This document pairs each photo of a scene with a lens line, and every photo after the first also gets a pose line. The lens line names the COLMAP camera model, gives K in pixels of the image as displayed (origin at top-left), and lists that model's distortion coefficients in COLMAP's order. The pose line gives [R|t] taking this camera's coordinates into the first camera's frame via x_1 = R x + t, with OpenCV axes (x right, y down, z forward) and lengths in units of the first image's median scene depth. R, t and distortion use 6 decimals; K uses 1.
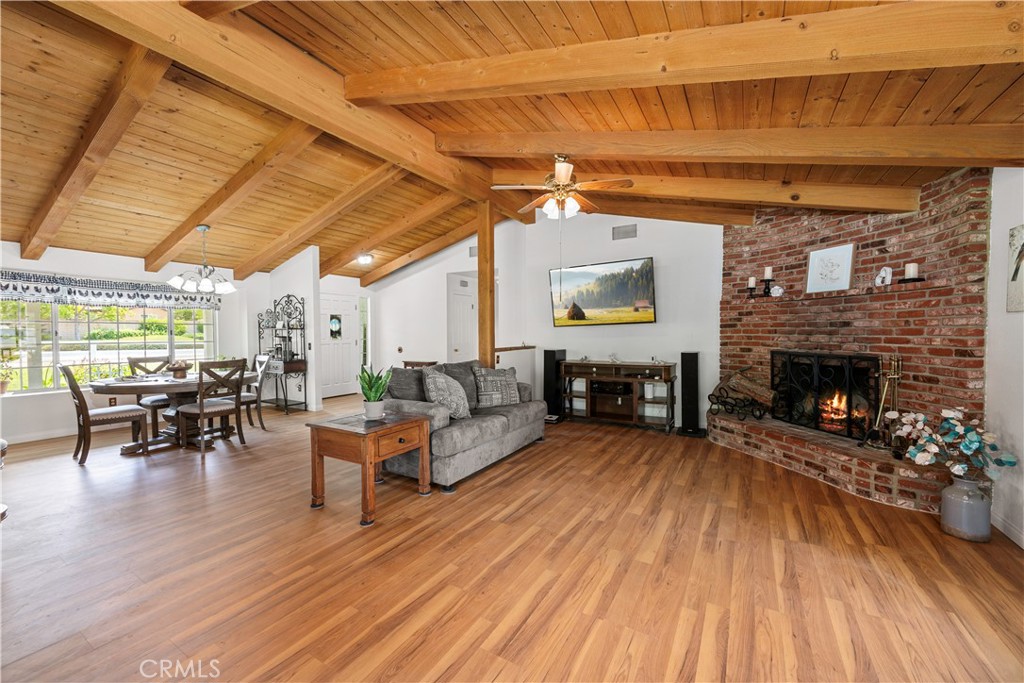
lens RADIAL K [[396.6, 0, 514.4], [0, 396.6, 347.7], [0, 0, 1]] dist [-0.003175, -0.000504]
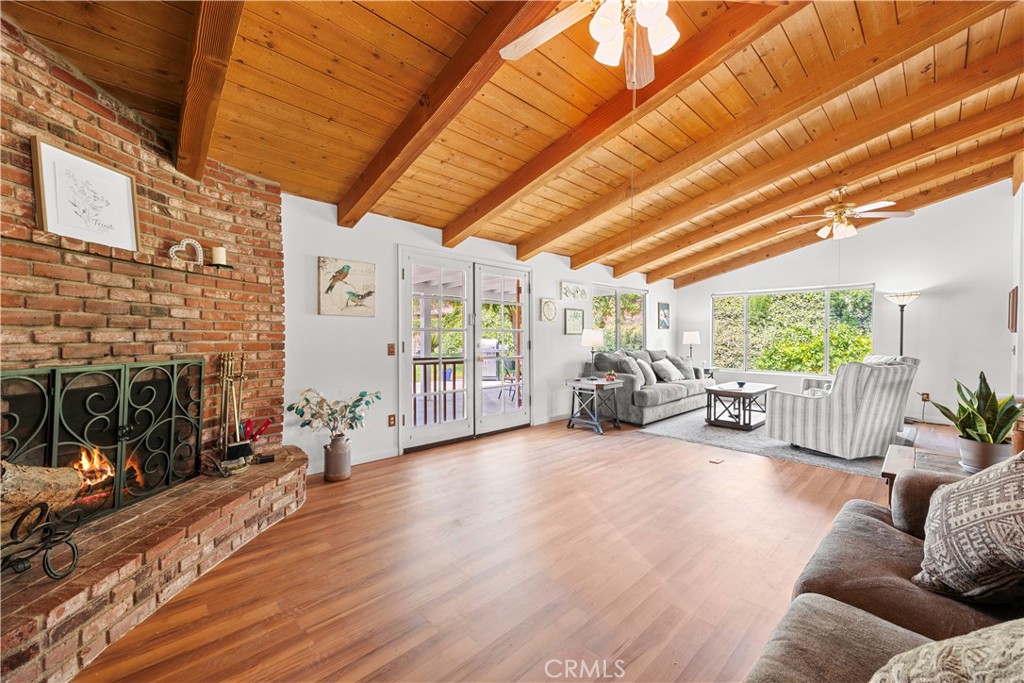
lens RADIAL K [[396.6, 0, 519.0], [0, 396.6, 345.7], [0, 0, 1]] dist [-0.003175, -0.000504]
pose [[-0.964776, -0.010467, 0.262864, 0.125665], [0.006634, 0.997922, 0.064085, -0.043327], [-0.262988, 0.063571, -0.962702, 1.466613]]
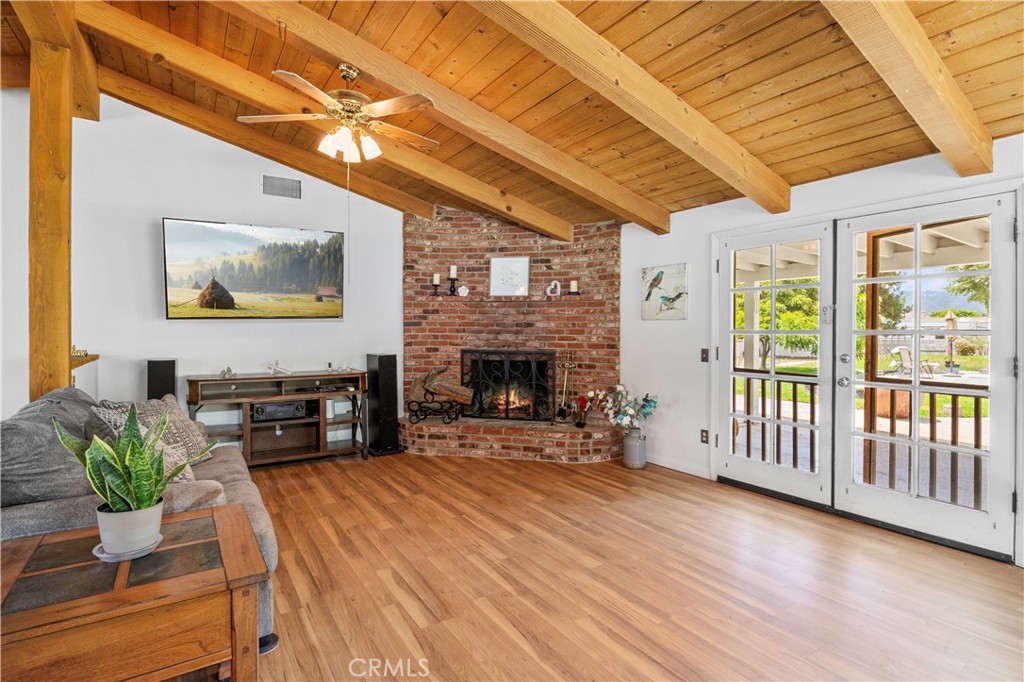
lens RADIAL K [[505.3, 0, 519.0], [0, 505.3, 335.4], [0, 0, 1]] dist [-0.011884, 0.000597]
pose [[0.422452, 0.001156, 0.906385, -0.546741], [0.027145, 0.999534, -0.013927, -0.007969], [-0.905979, 0.030487, 0.422224, 0.394991]]
